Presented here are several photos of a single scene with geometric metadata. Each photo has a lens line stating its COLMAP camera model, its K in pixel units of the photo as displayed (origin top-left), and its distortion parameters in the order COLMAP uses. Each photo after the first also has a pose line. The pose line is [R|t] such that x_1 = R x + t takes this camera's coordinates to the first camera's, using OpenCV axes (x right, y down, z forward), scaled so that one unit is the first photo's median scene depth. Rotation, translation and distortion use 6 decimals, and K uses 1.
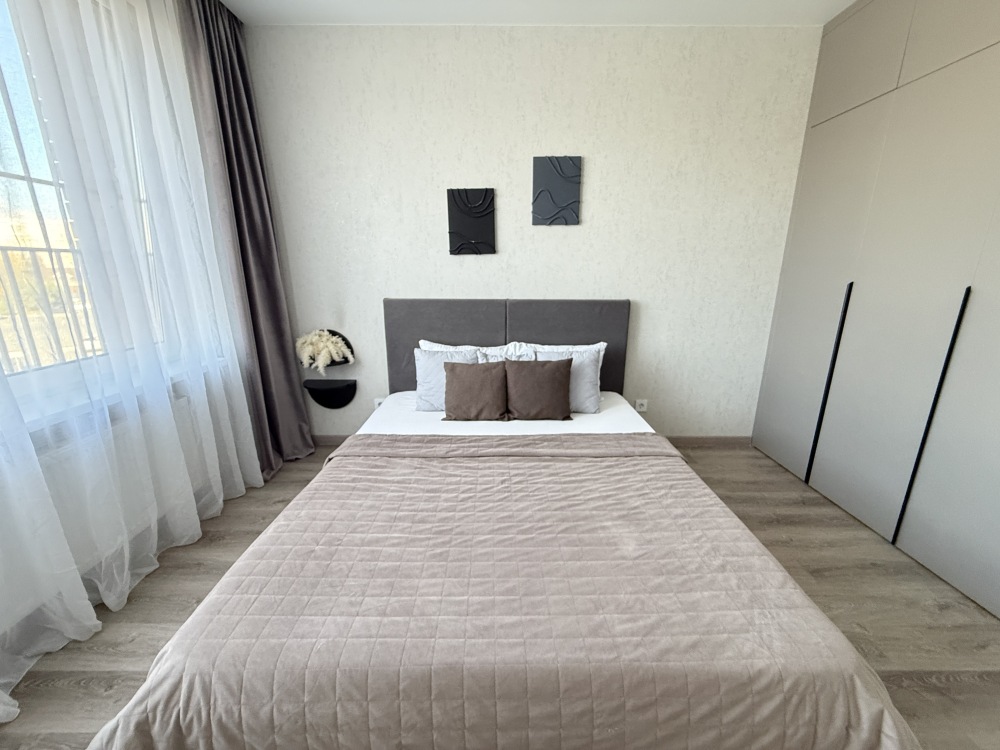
lens RADIAL K [[400.4, 0, 495.7], [0, 400.4, 373.5], [0, 0, 1]] dist [-0.003625, 0.000159]
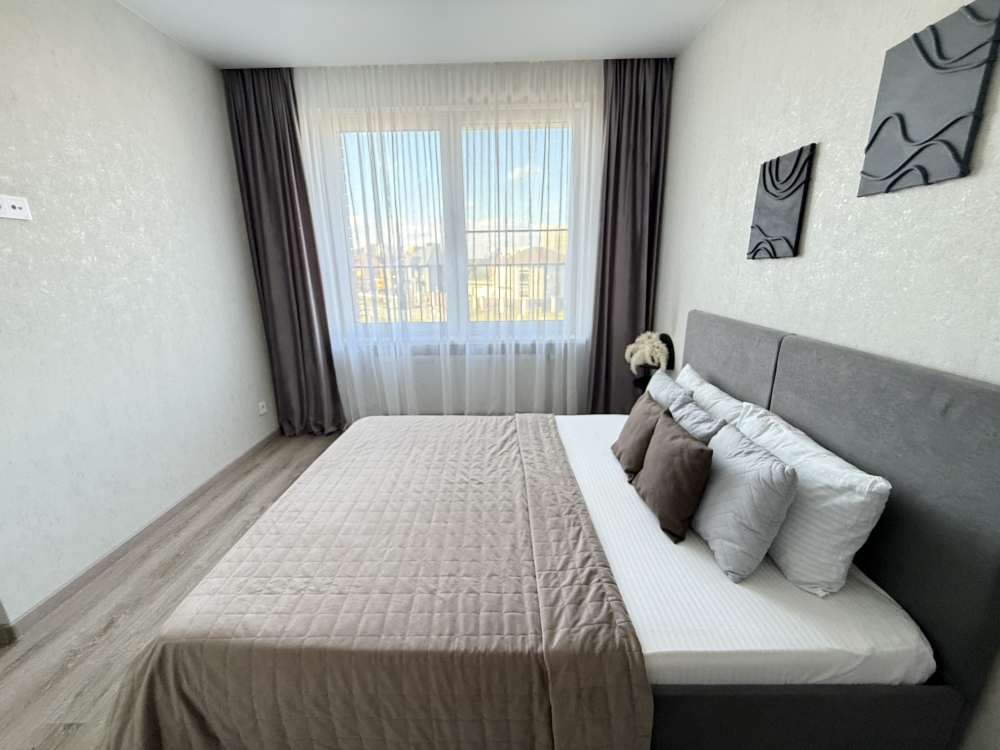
lens RADIAL K [[400.4, 0, 491.9], [0, 400.4, 373.5], [0, 0, 1]] dist [-0.003625, 0.000159]
pose [[-0.018192, 0.265977, -0.963808, 0.659506], [-0.234204, 0.936014, 0.262728, -0.198739], [0.972017, 0.230507, 0.045265, 0.610331]]
